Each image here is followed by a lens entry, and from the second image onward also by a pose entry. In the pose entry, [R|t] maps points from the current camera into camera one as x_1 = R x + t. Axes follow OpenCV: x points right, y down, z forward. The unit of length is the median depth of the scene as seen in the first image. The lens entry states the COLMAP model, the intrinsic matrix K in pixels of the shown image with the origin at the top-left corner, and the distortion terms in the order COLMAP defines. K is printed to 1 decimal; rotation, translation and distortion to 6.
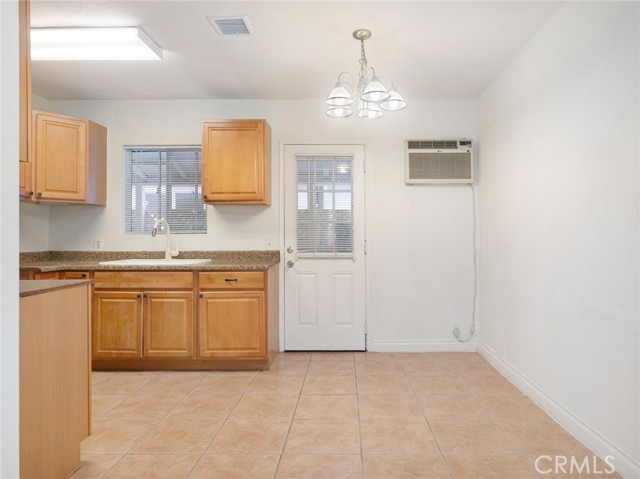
lens RADIAL K [[415.5, 0, 328.8], [0, 415.5, 234.3], [0, 0, 1]] dist [-0.010974, 0.007187]
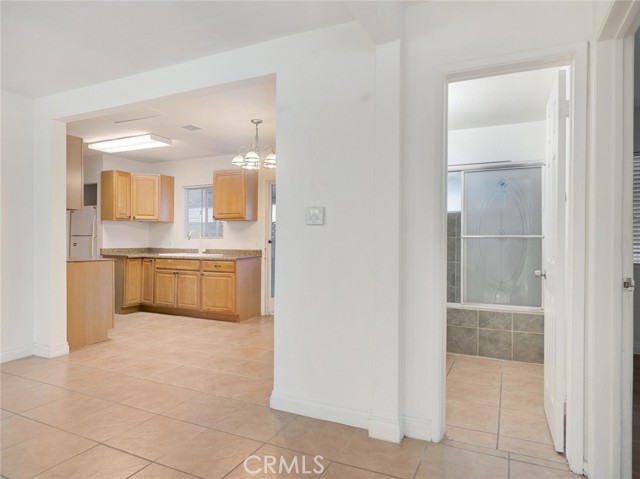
lens RADIAL K [[388.7, 0, 324.0], [0, 388.7, 238.5], [0, 0, 1]] dist [-0.010061, 0.003694]
pose [[0.931955, 0.004767, -0.362542, 0.681879], [-0.006953, 0.999965, -0.004725, 0.002497], [0.362507, 0.006924, 0.931955, -0.293602]]
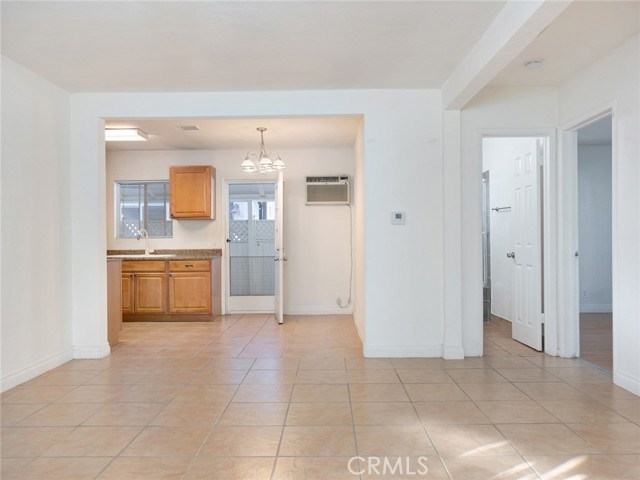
lens RADIAL K [[468.8, 0, 326.1], [0, 468.8, 243.0], [0, 0, 1]] dist [0.006282, 0.000404]
pose [[0.999047, -0.006030, 0.043228, 0.211881], [0.005971, 0.999981, 0.001493, 0.018503], [-0.043236, -0.001234, 0.999064, -0.817723]]
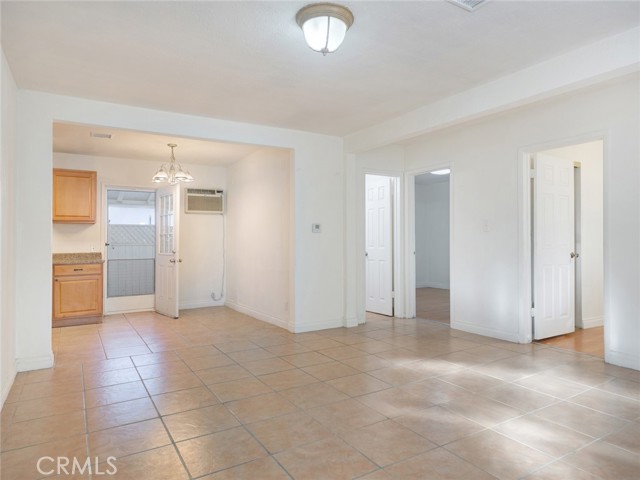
lens RADIAL K [[388.7, 0, 335.3], [0, 388.7, 235.0], [0, 0, 1]] dist [-0.010061, 0.003694]
pose [[0.829852, 0.003863, 0.557971, -0.226296], [0.009207, 0.999745, -0.020614, 0.012363], [-0.557908, 0.022243, 0.829605, -0.787997]]
